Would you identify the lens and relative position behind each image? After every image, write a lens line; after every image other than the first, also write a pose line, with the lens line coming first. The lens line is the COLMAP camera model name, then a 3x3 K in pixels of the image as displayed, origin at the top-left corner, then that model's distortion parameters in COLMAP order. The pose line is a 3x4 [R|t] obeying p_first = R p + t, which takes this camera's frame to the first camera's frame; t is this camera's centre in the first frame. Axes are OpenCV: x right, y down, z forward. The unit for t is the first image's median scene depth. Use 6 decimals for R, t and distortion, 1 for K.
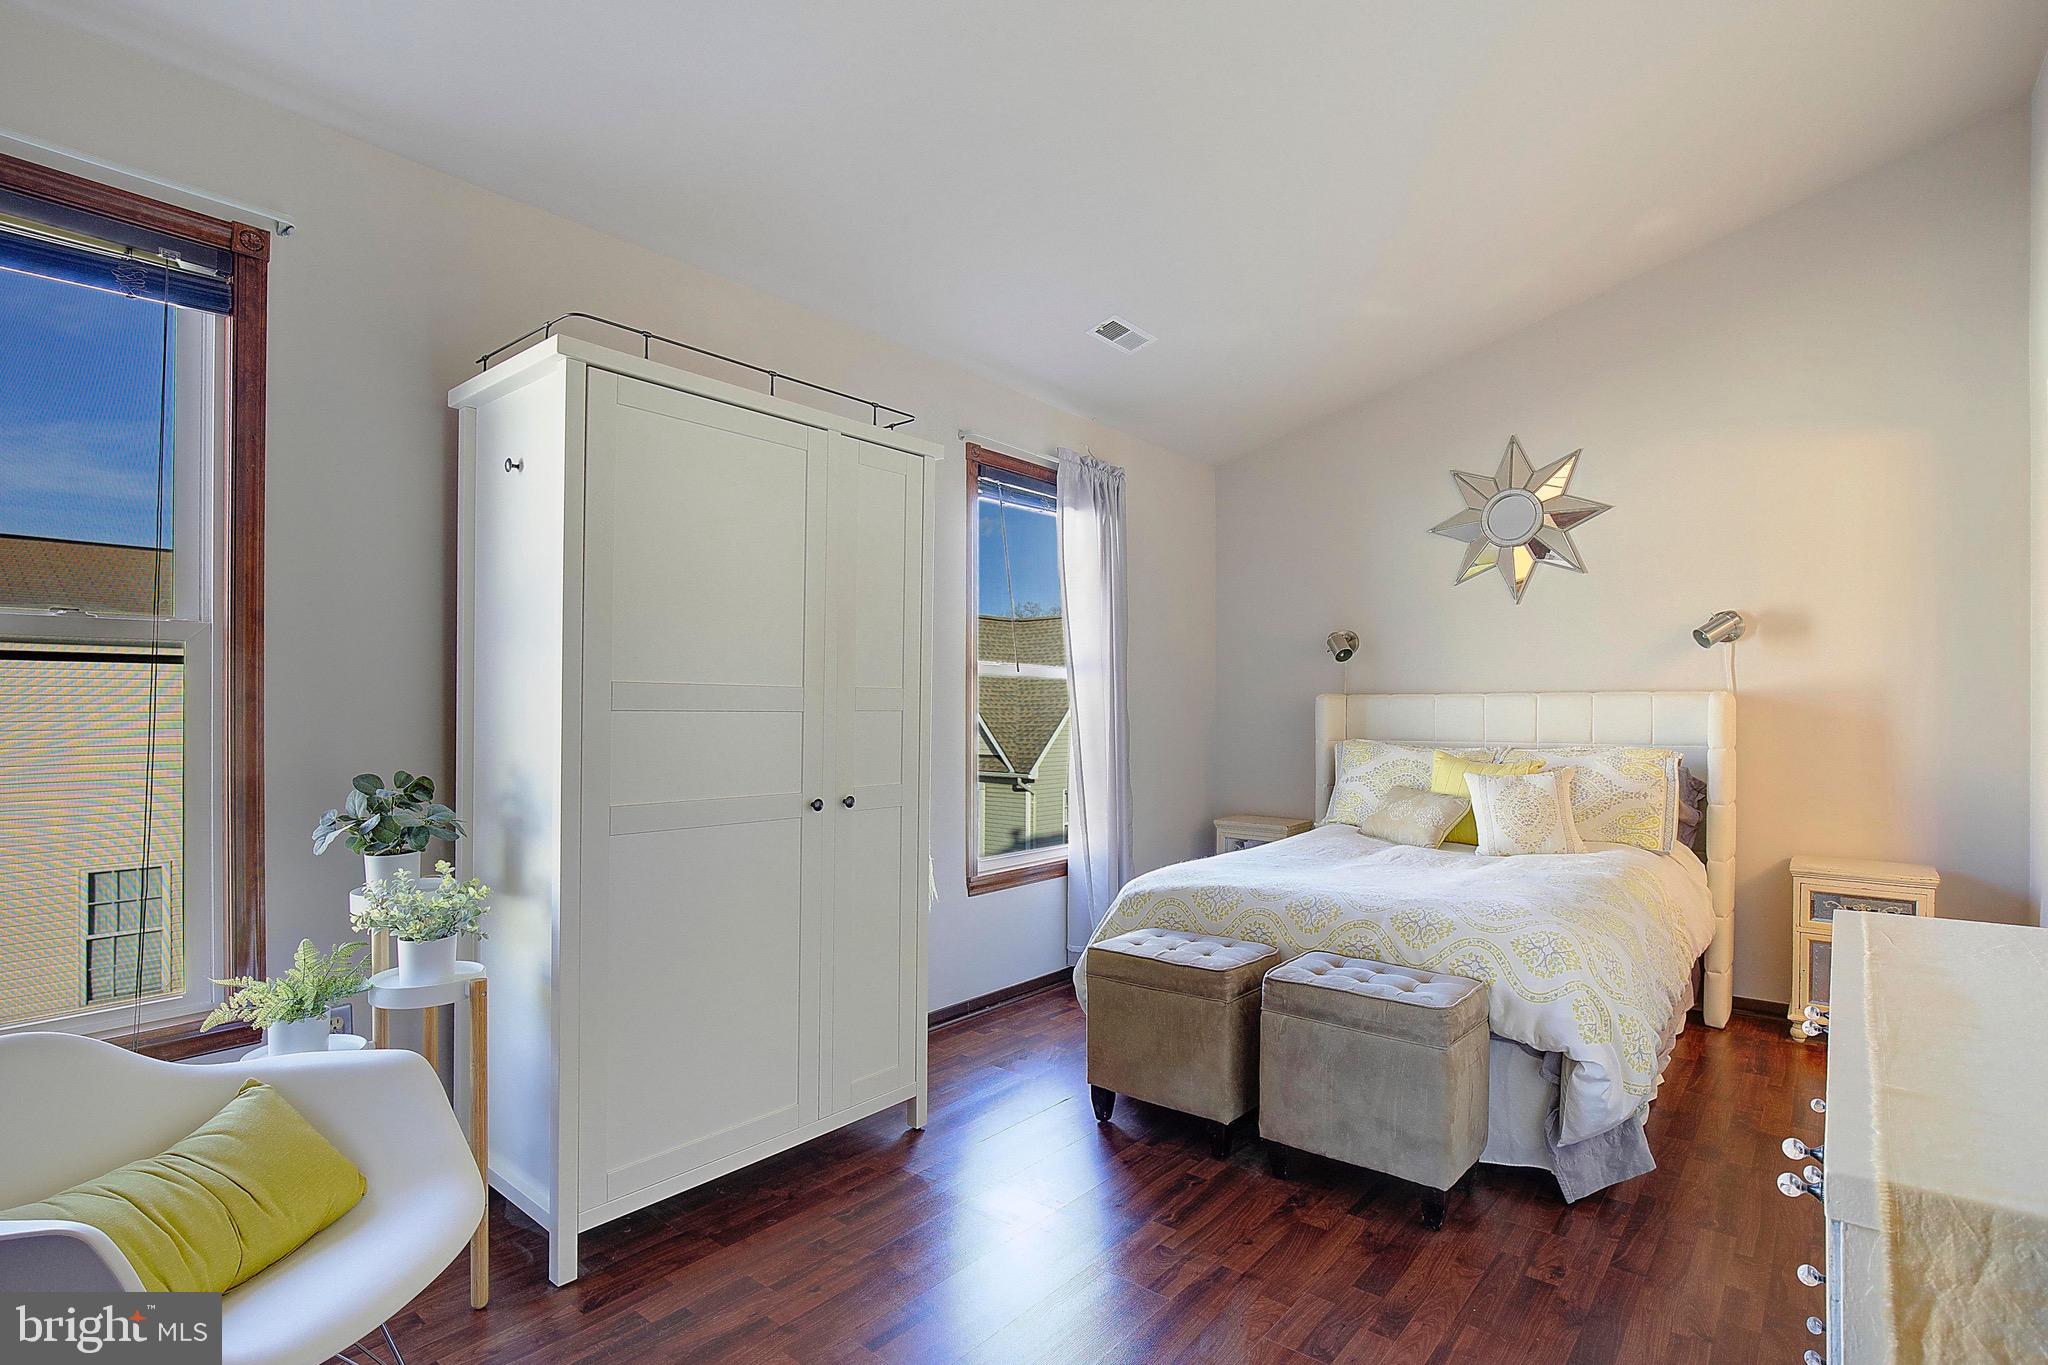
lens RADIAL K [[952.2, 0, 1026.6], [0, 952.2, 712.5], [0, 0, 1]] dist [-0.014175, 0.000202]
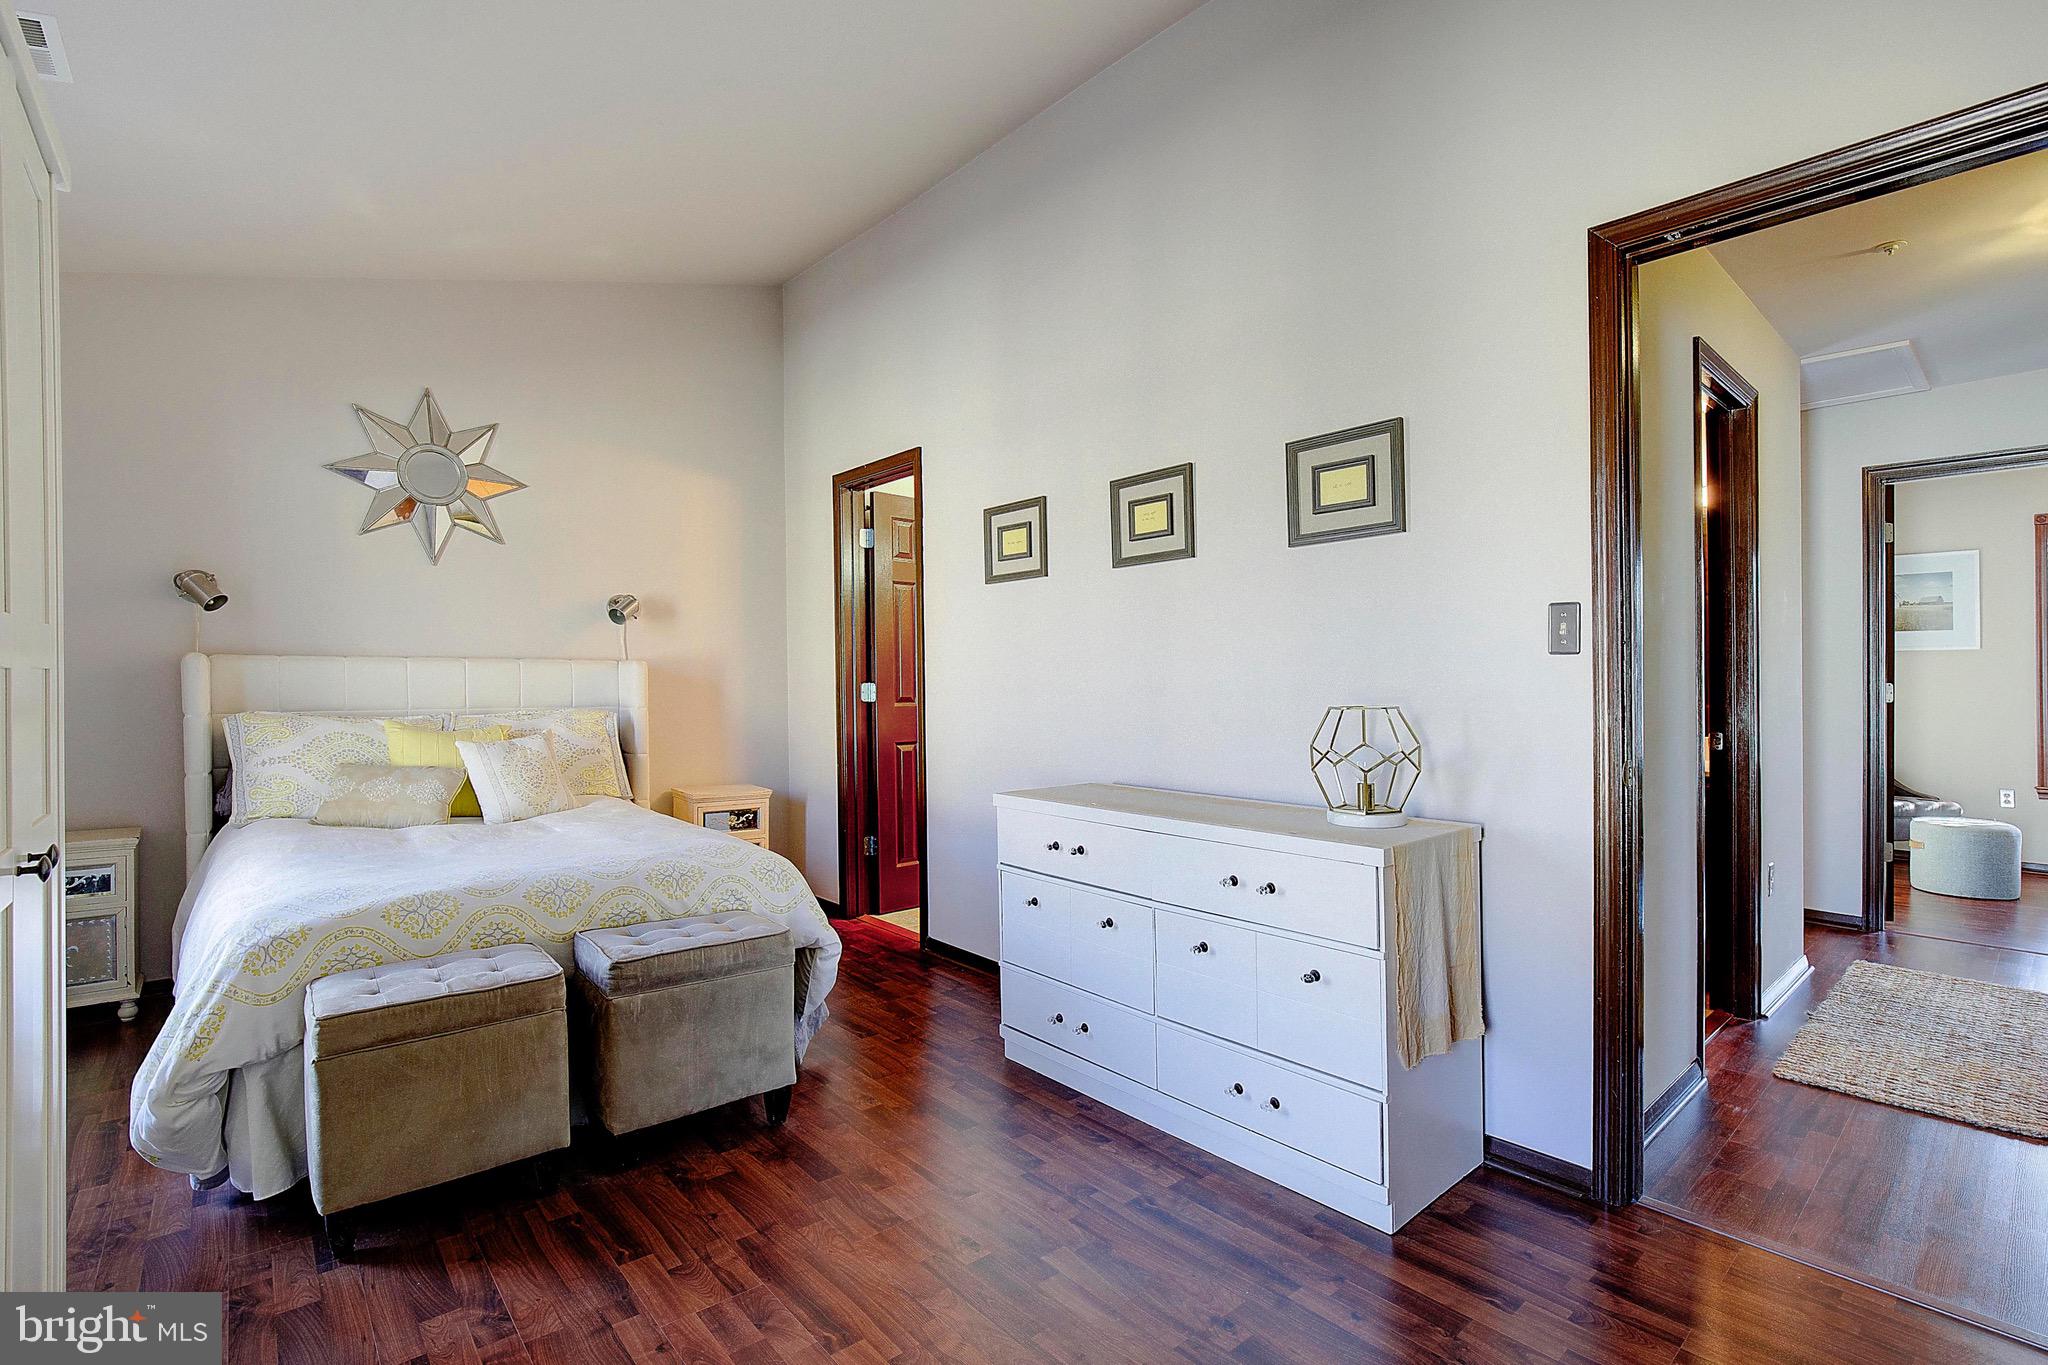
lens RADIAL K [[952.2, 0, 1018.0], [0, 952.2, 678.2], [0, 0, 1]] dist [-0.014175, 0.000202]
pose [[0.202625, 0.002602, 0.979253, -0.488698], [-0.001830, 0.999996, -0.002279, 0.002010], [-0.979255, -0.001331, 0.202629, 0.361871]]
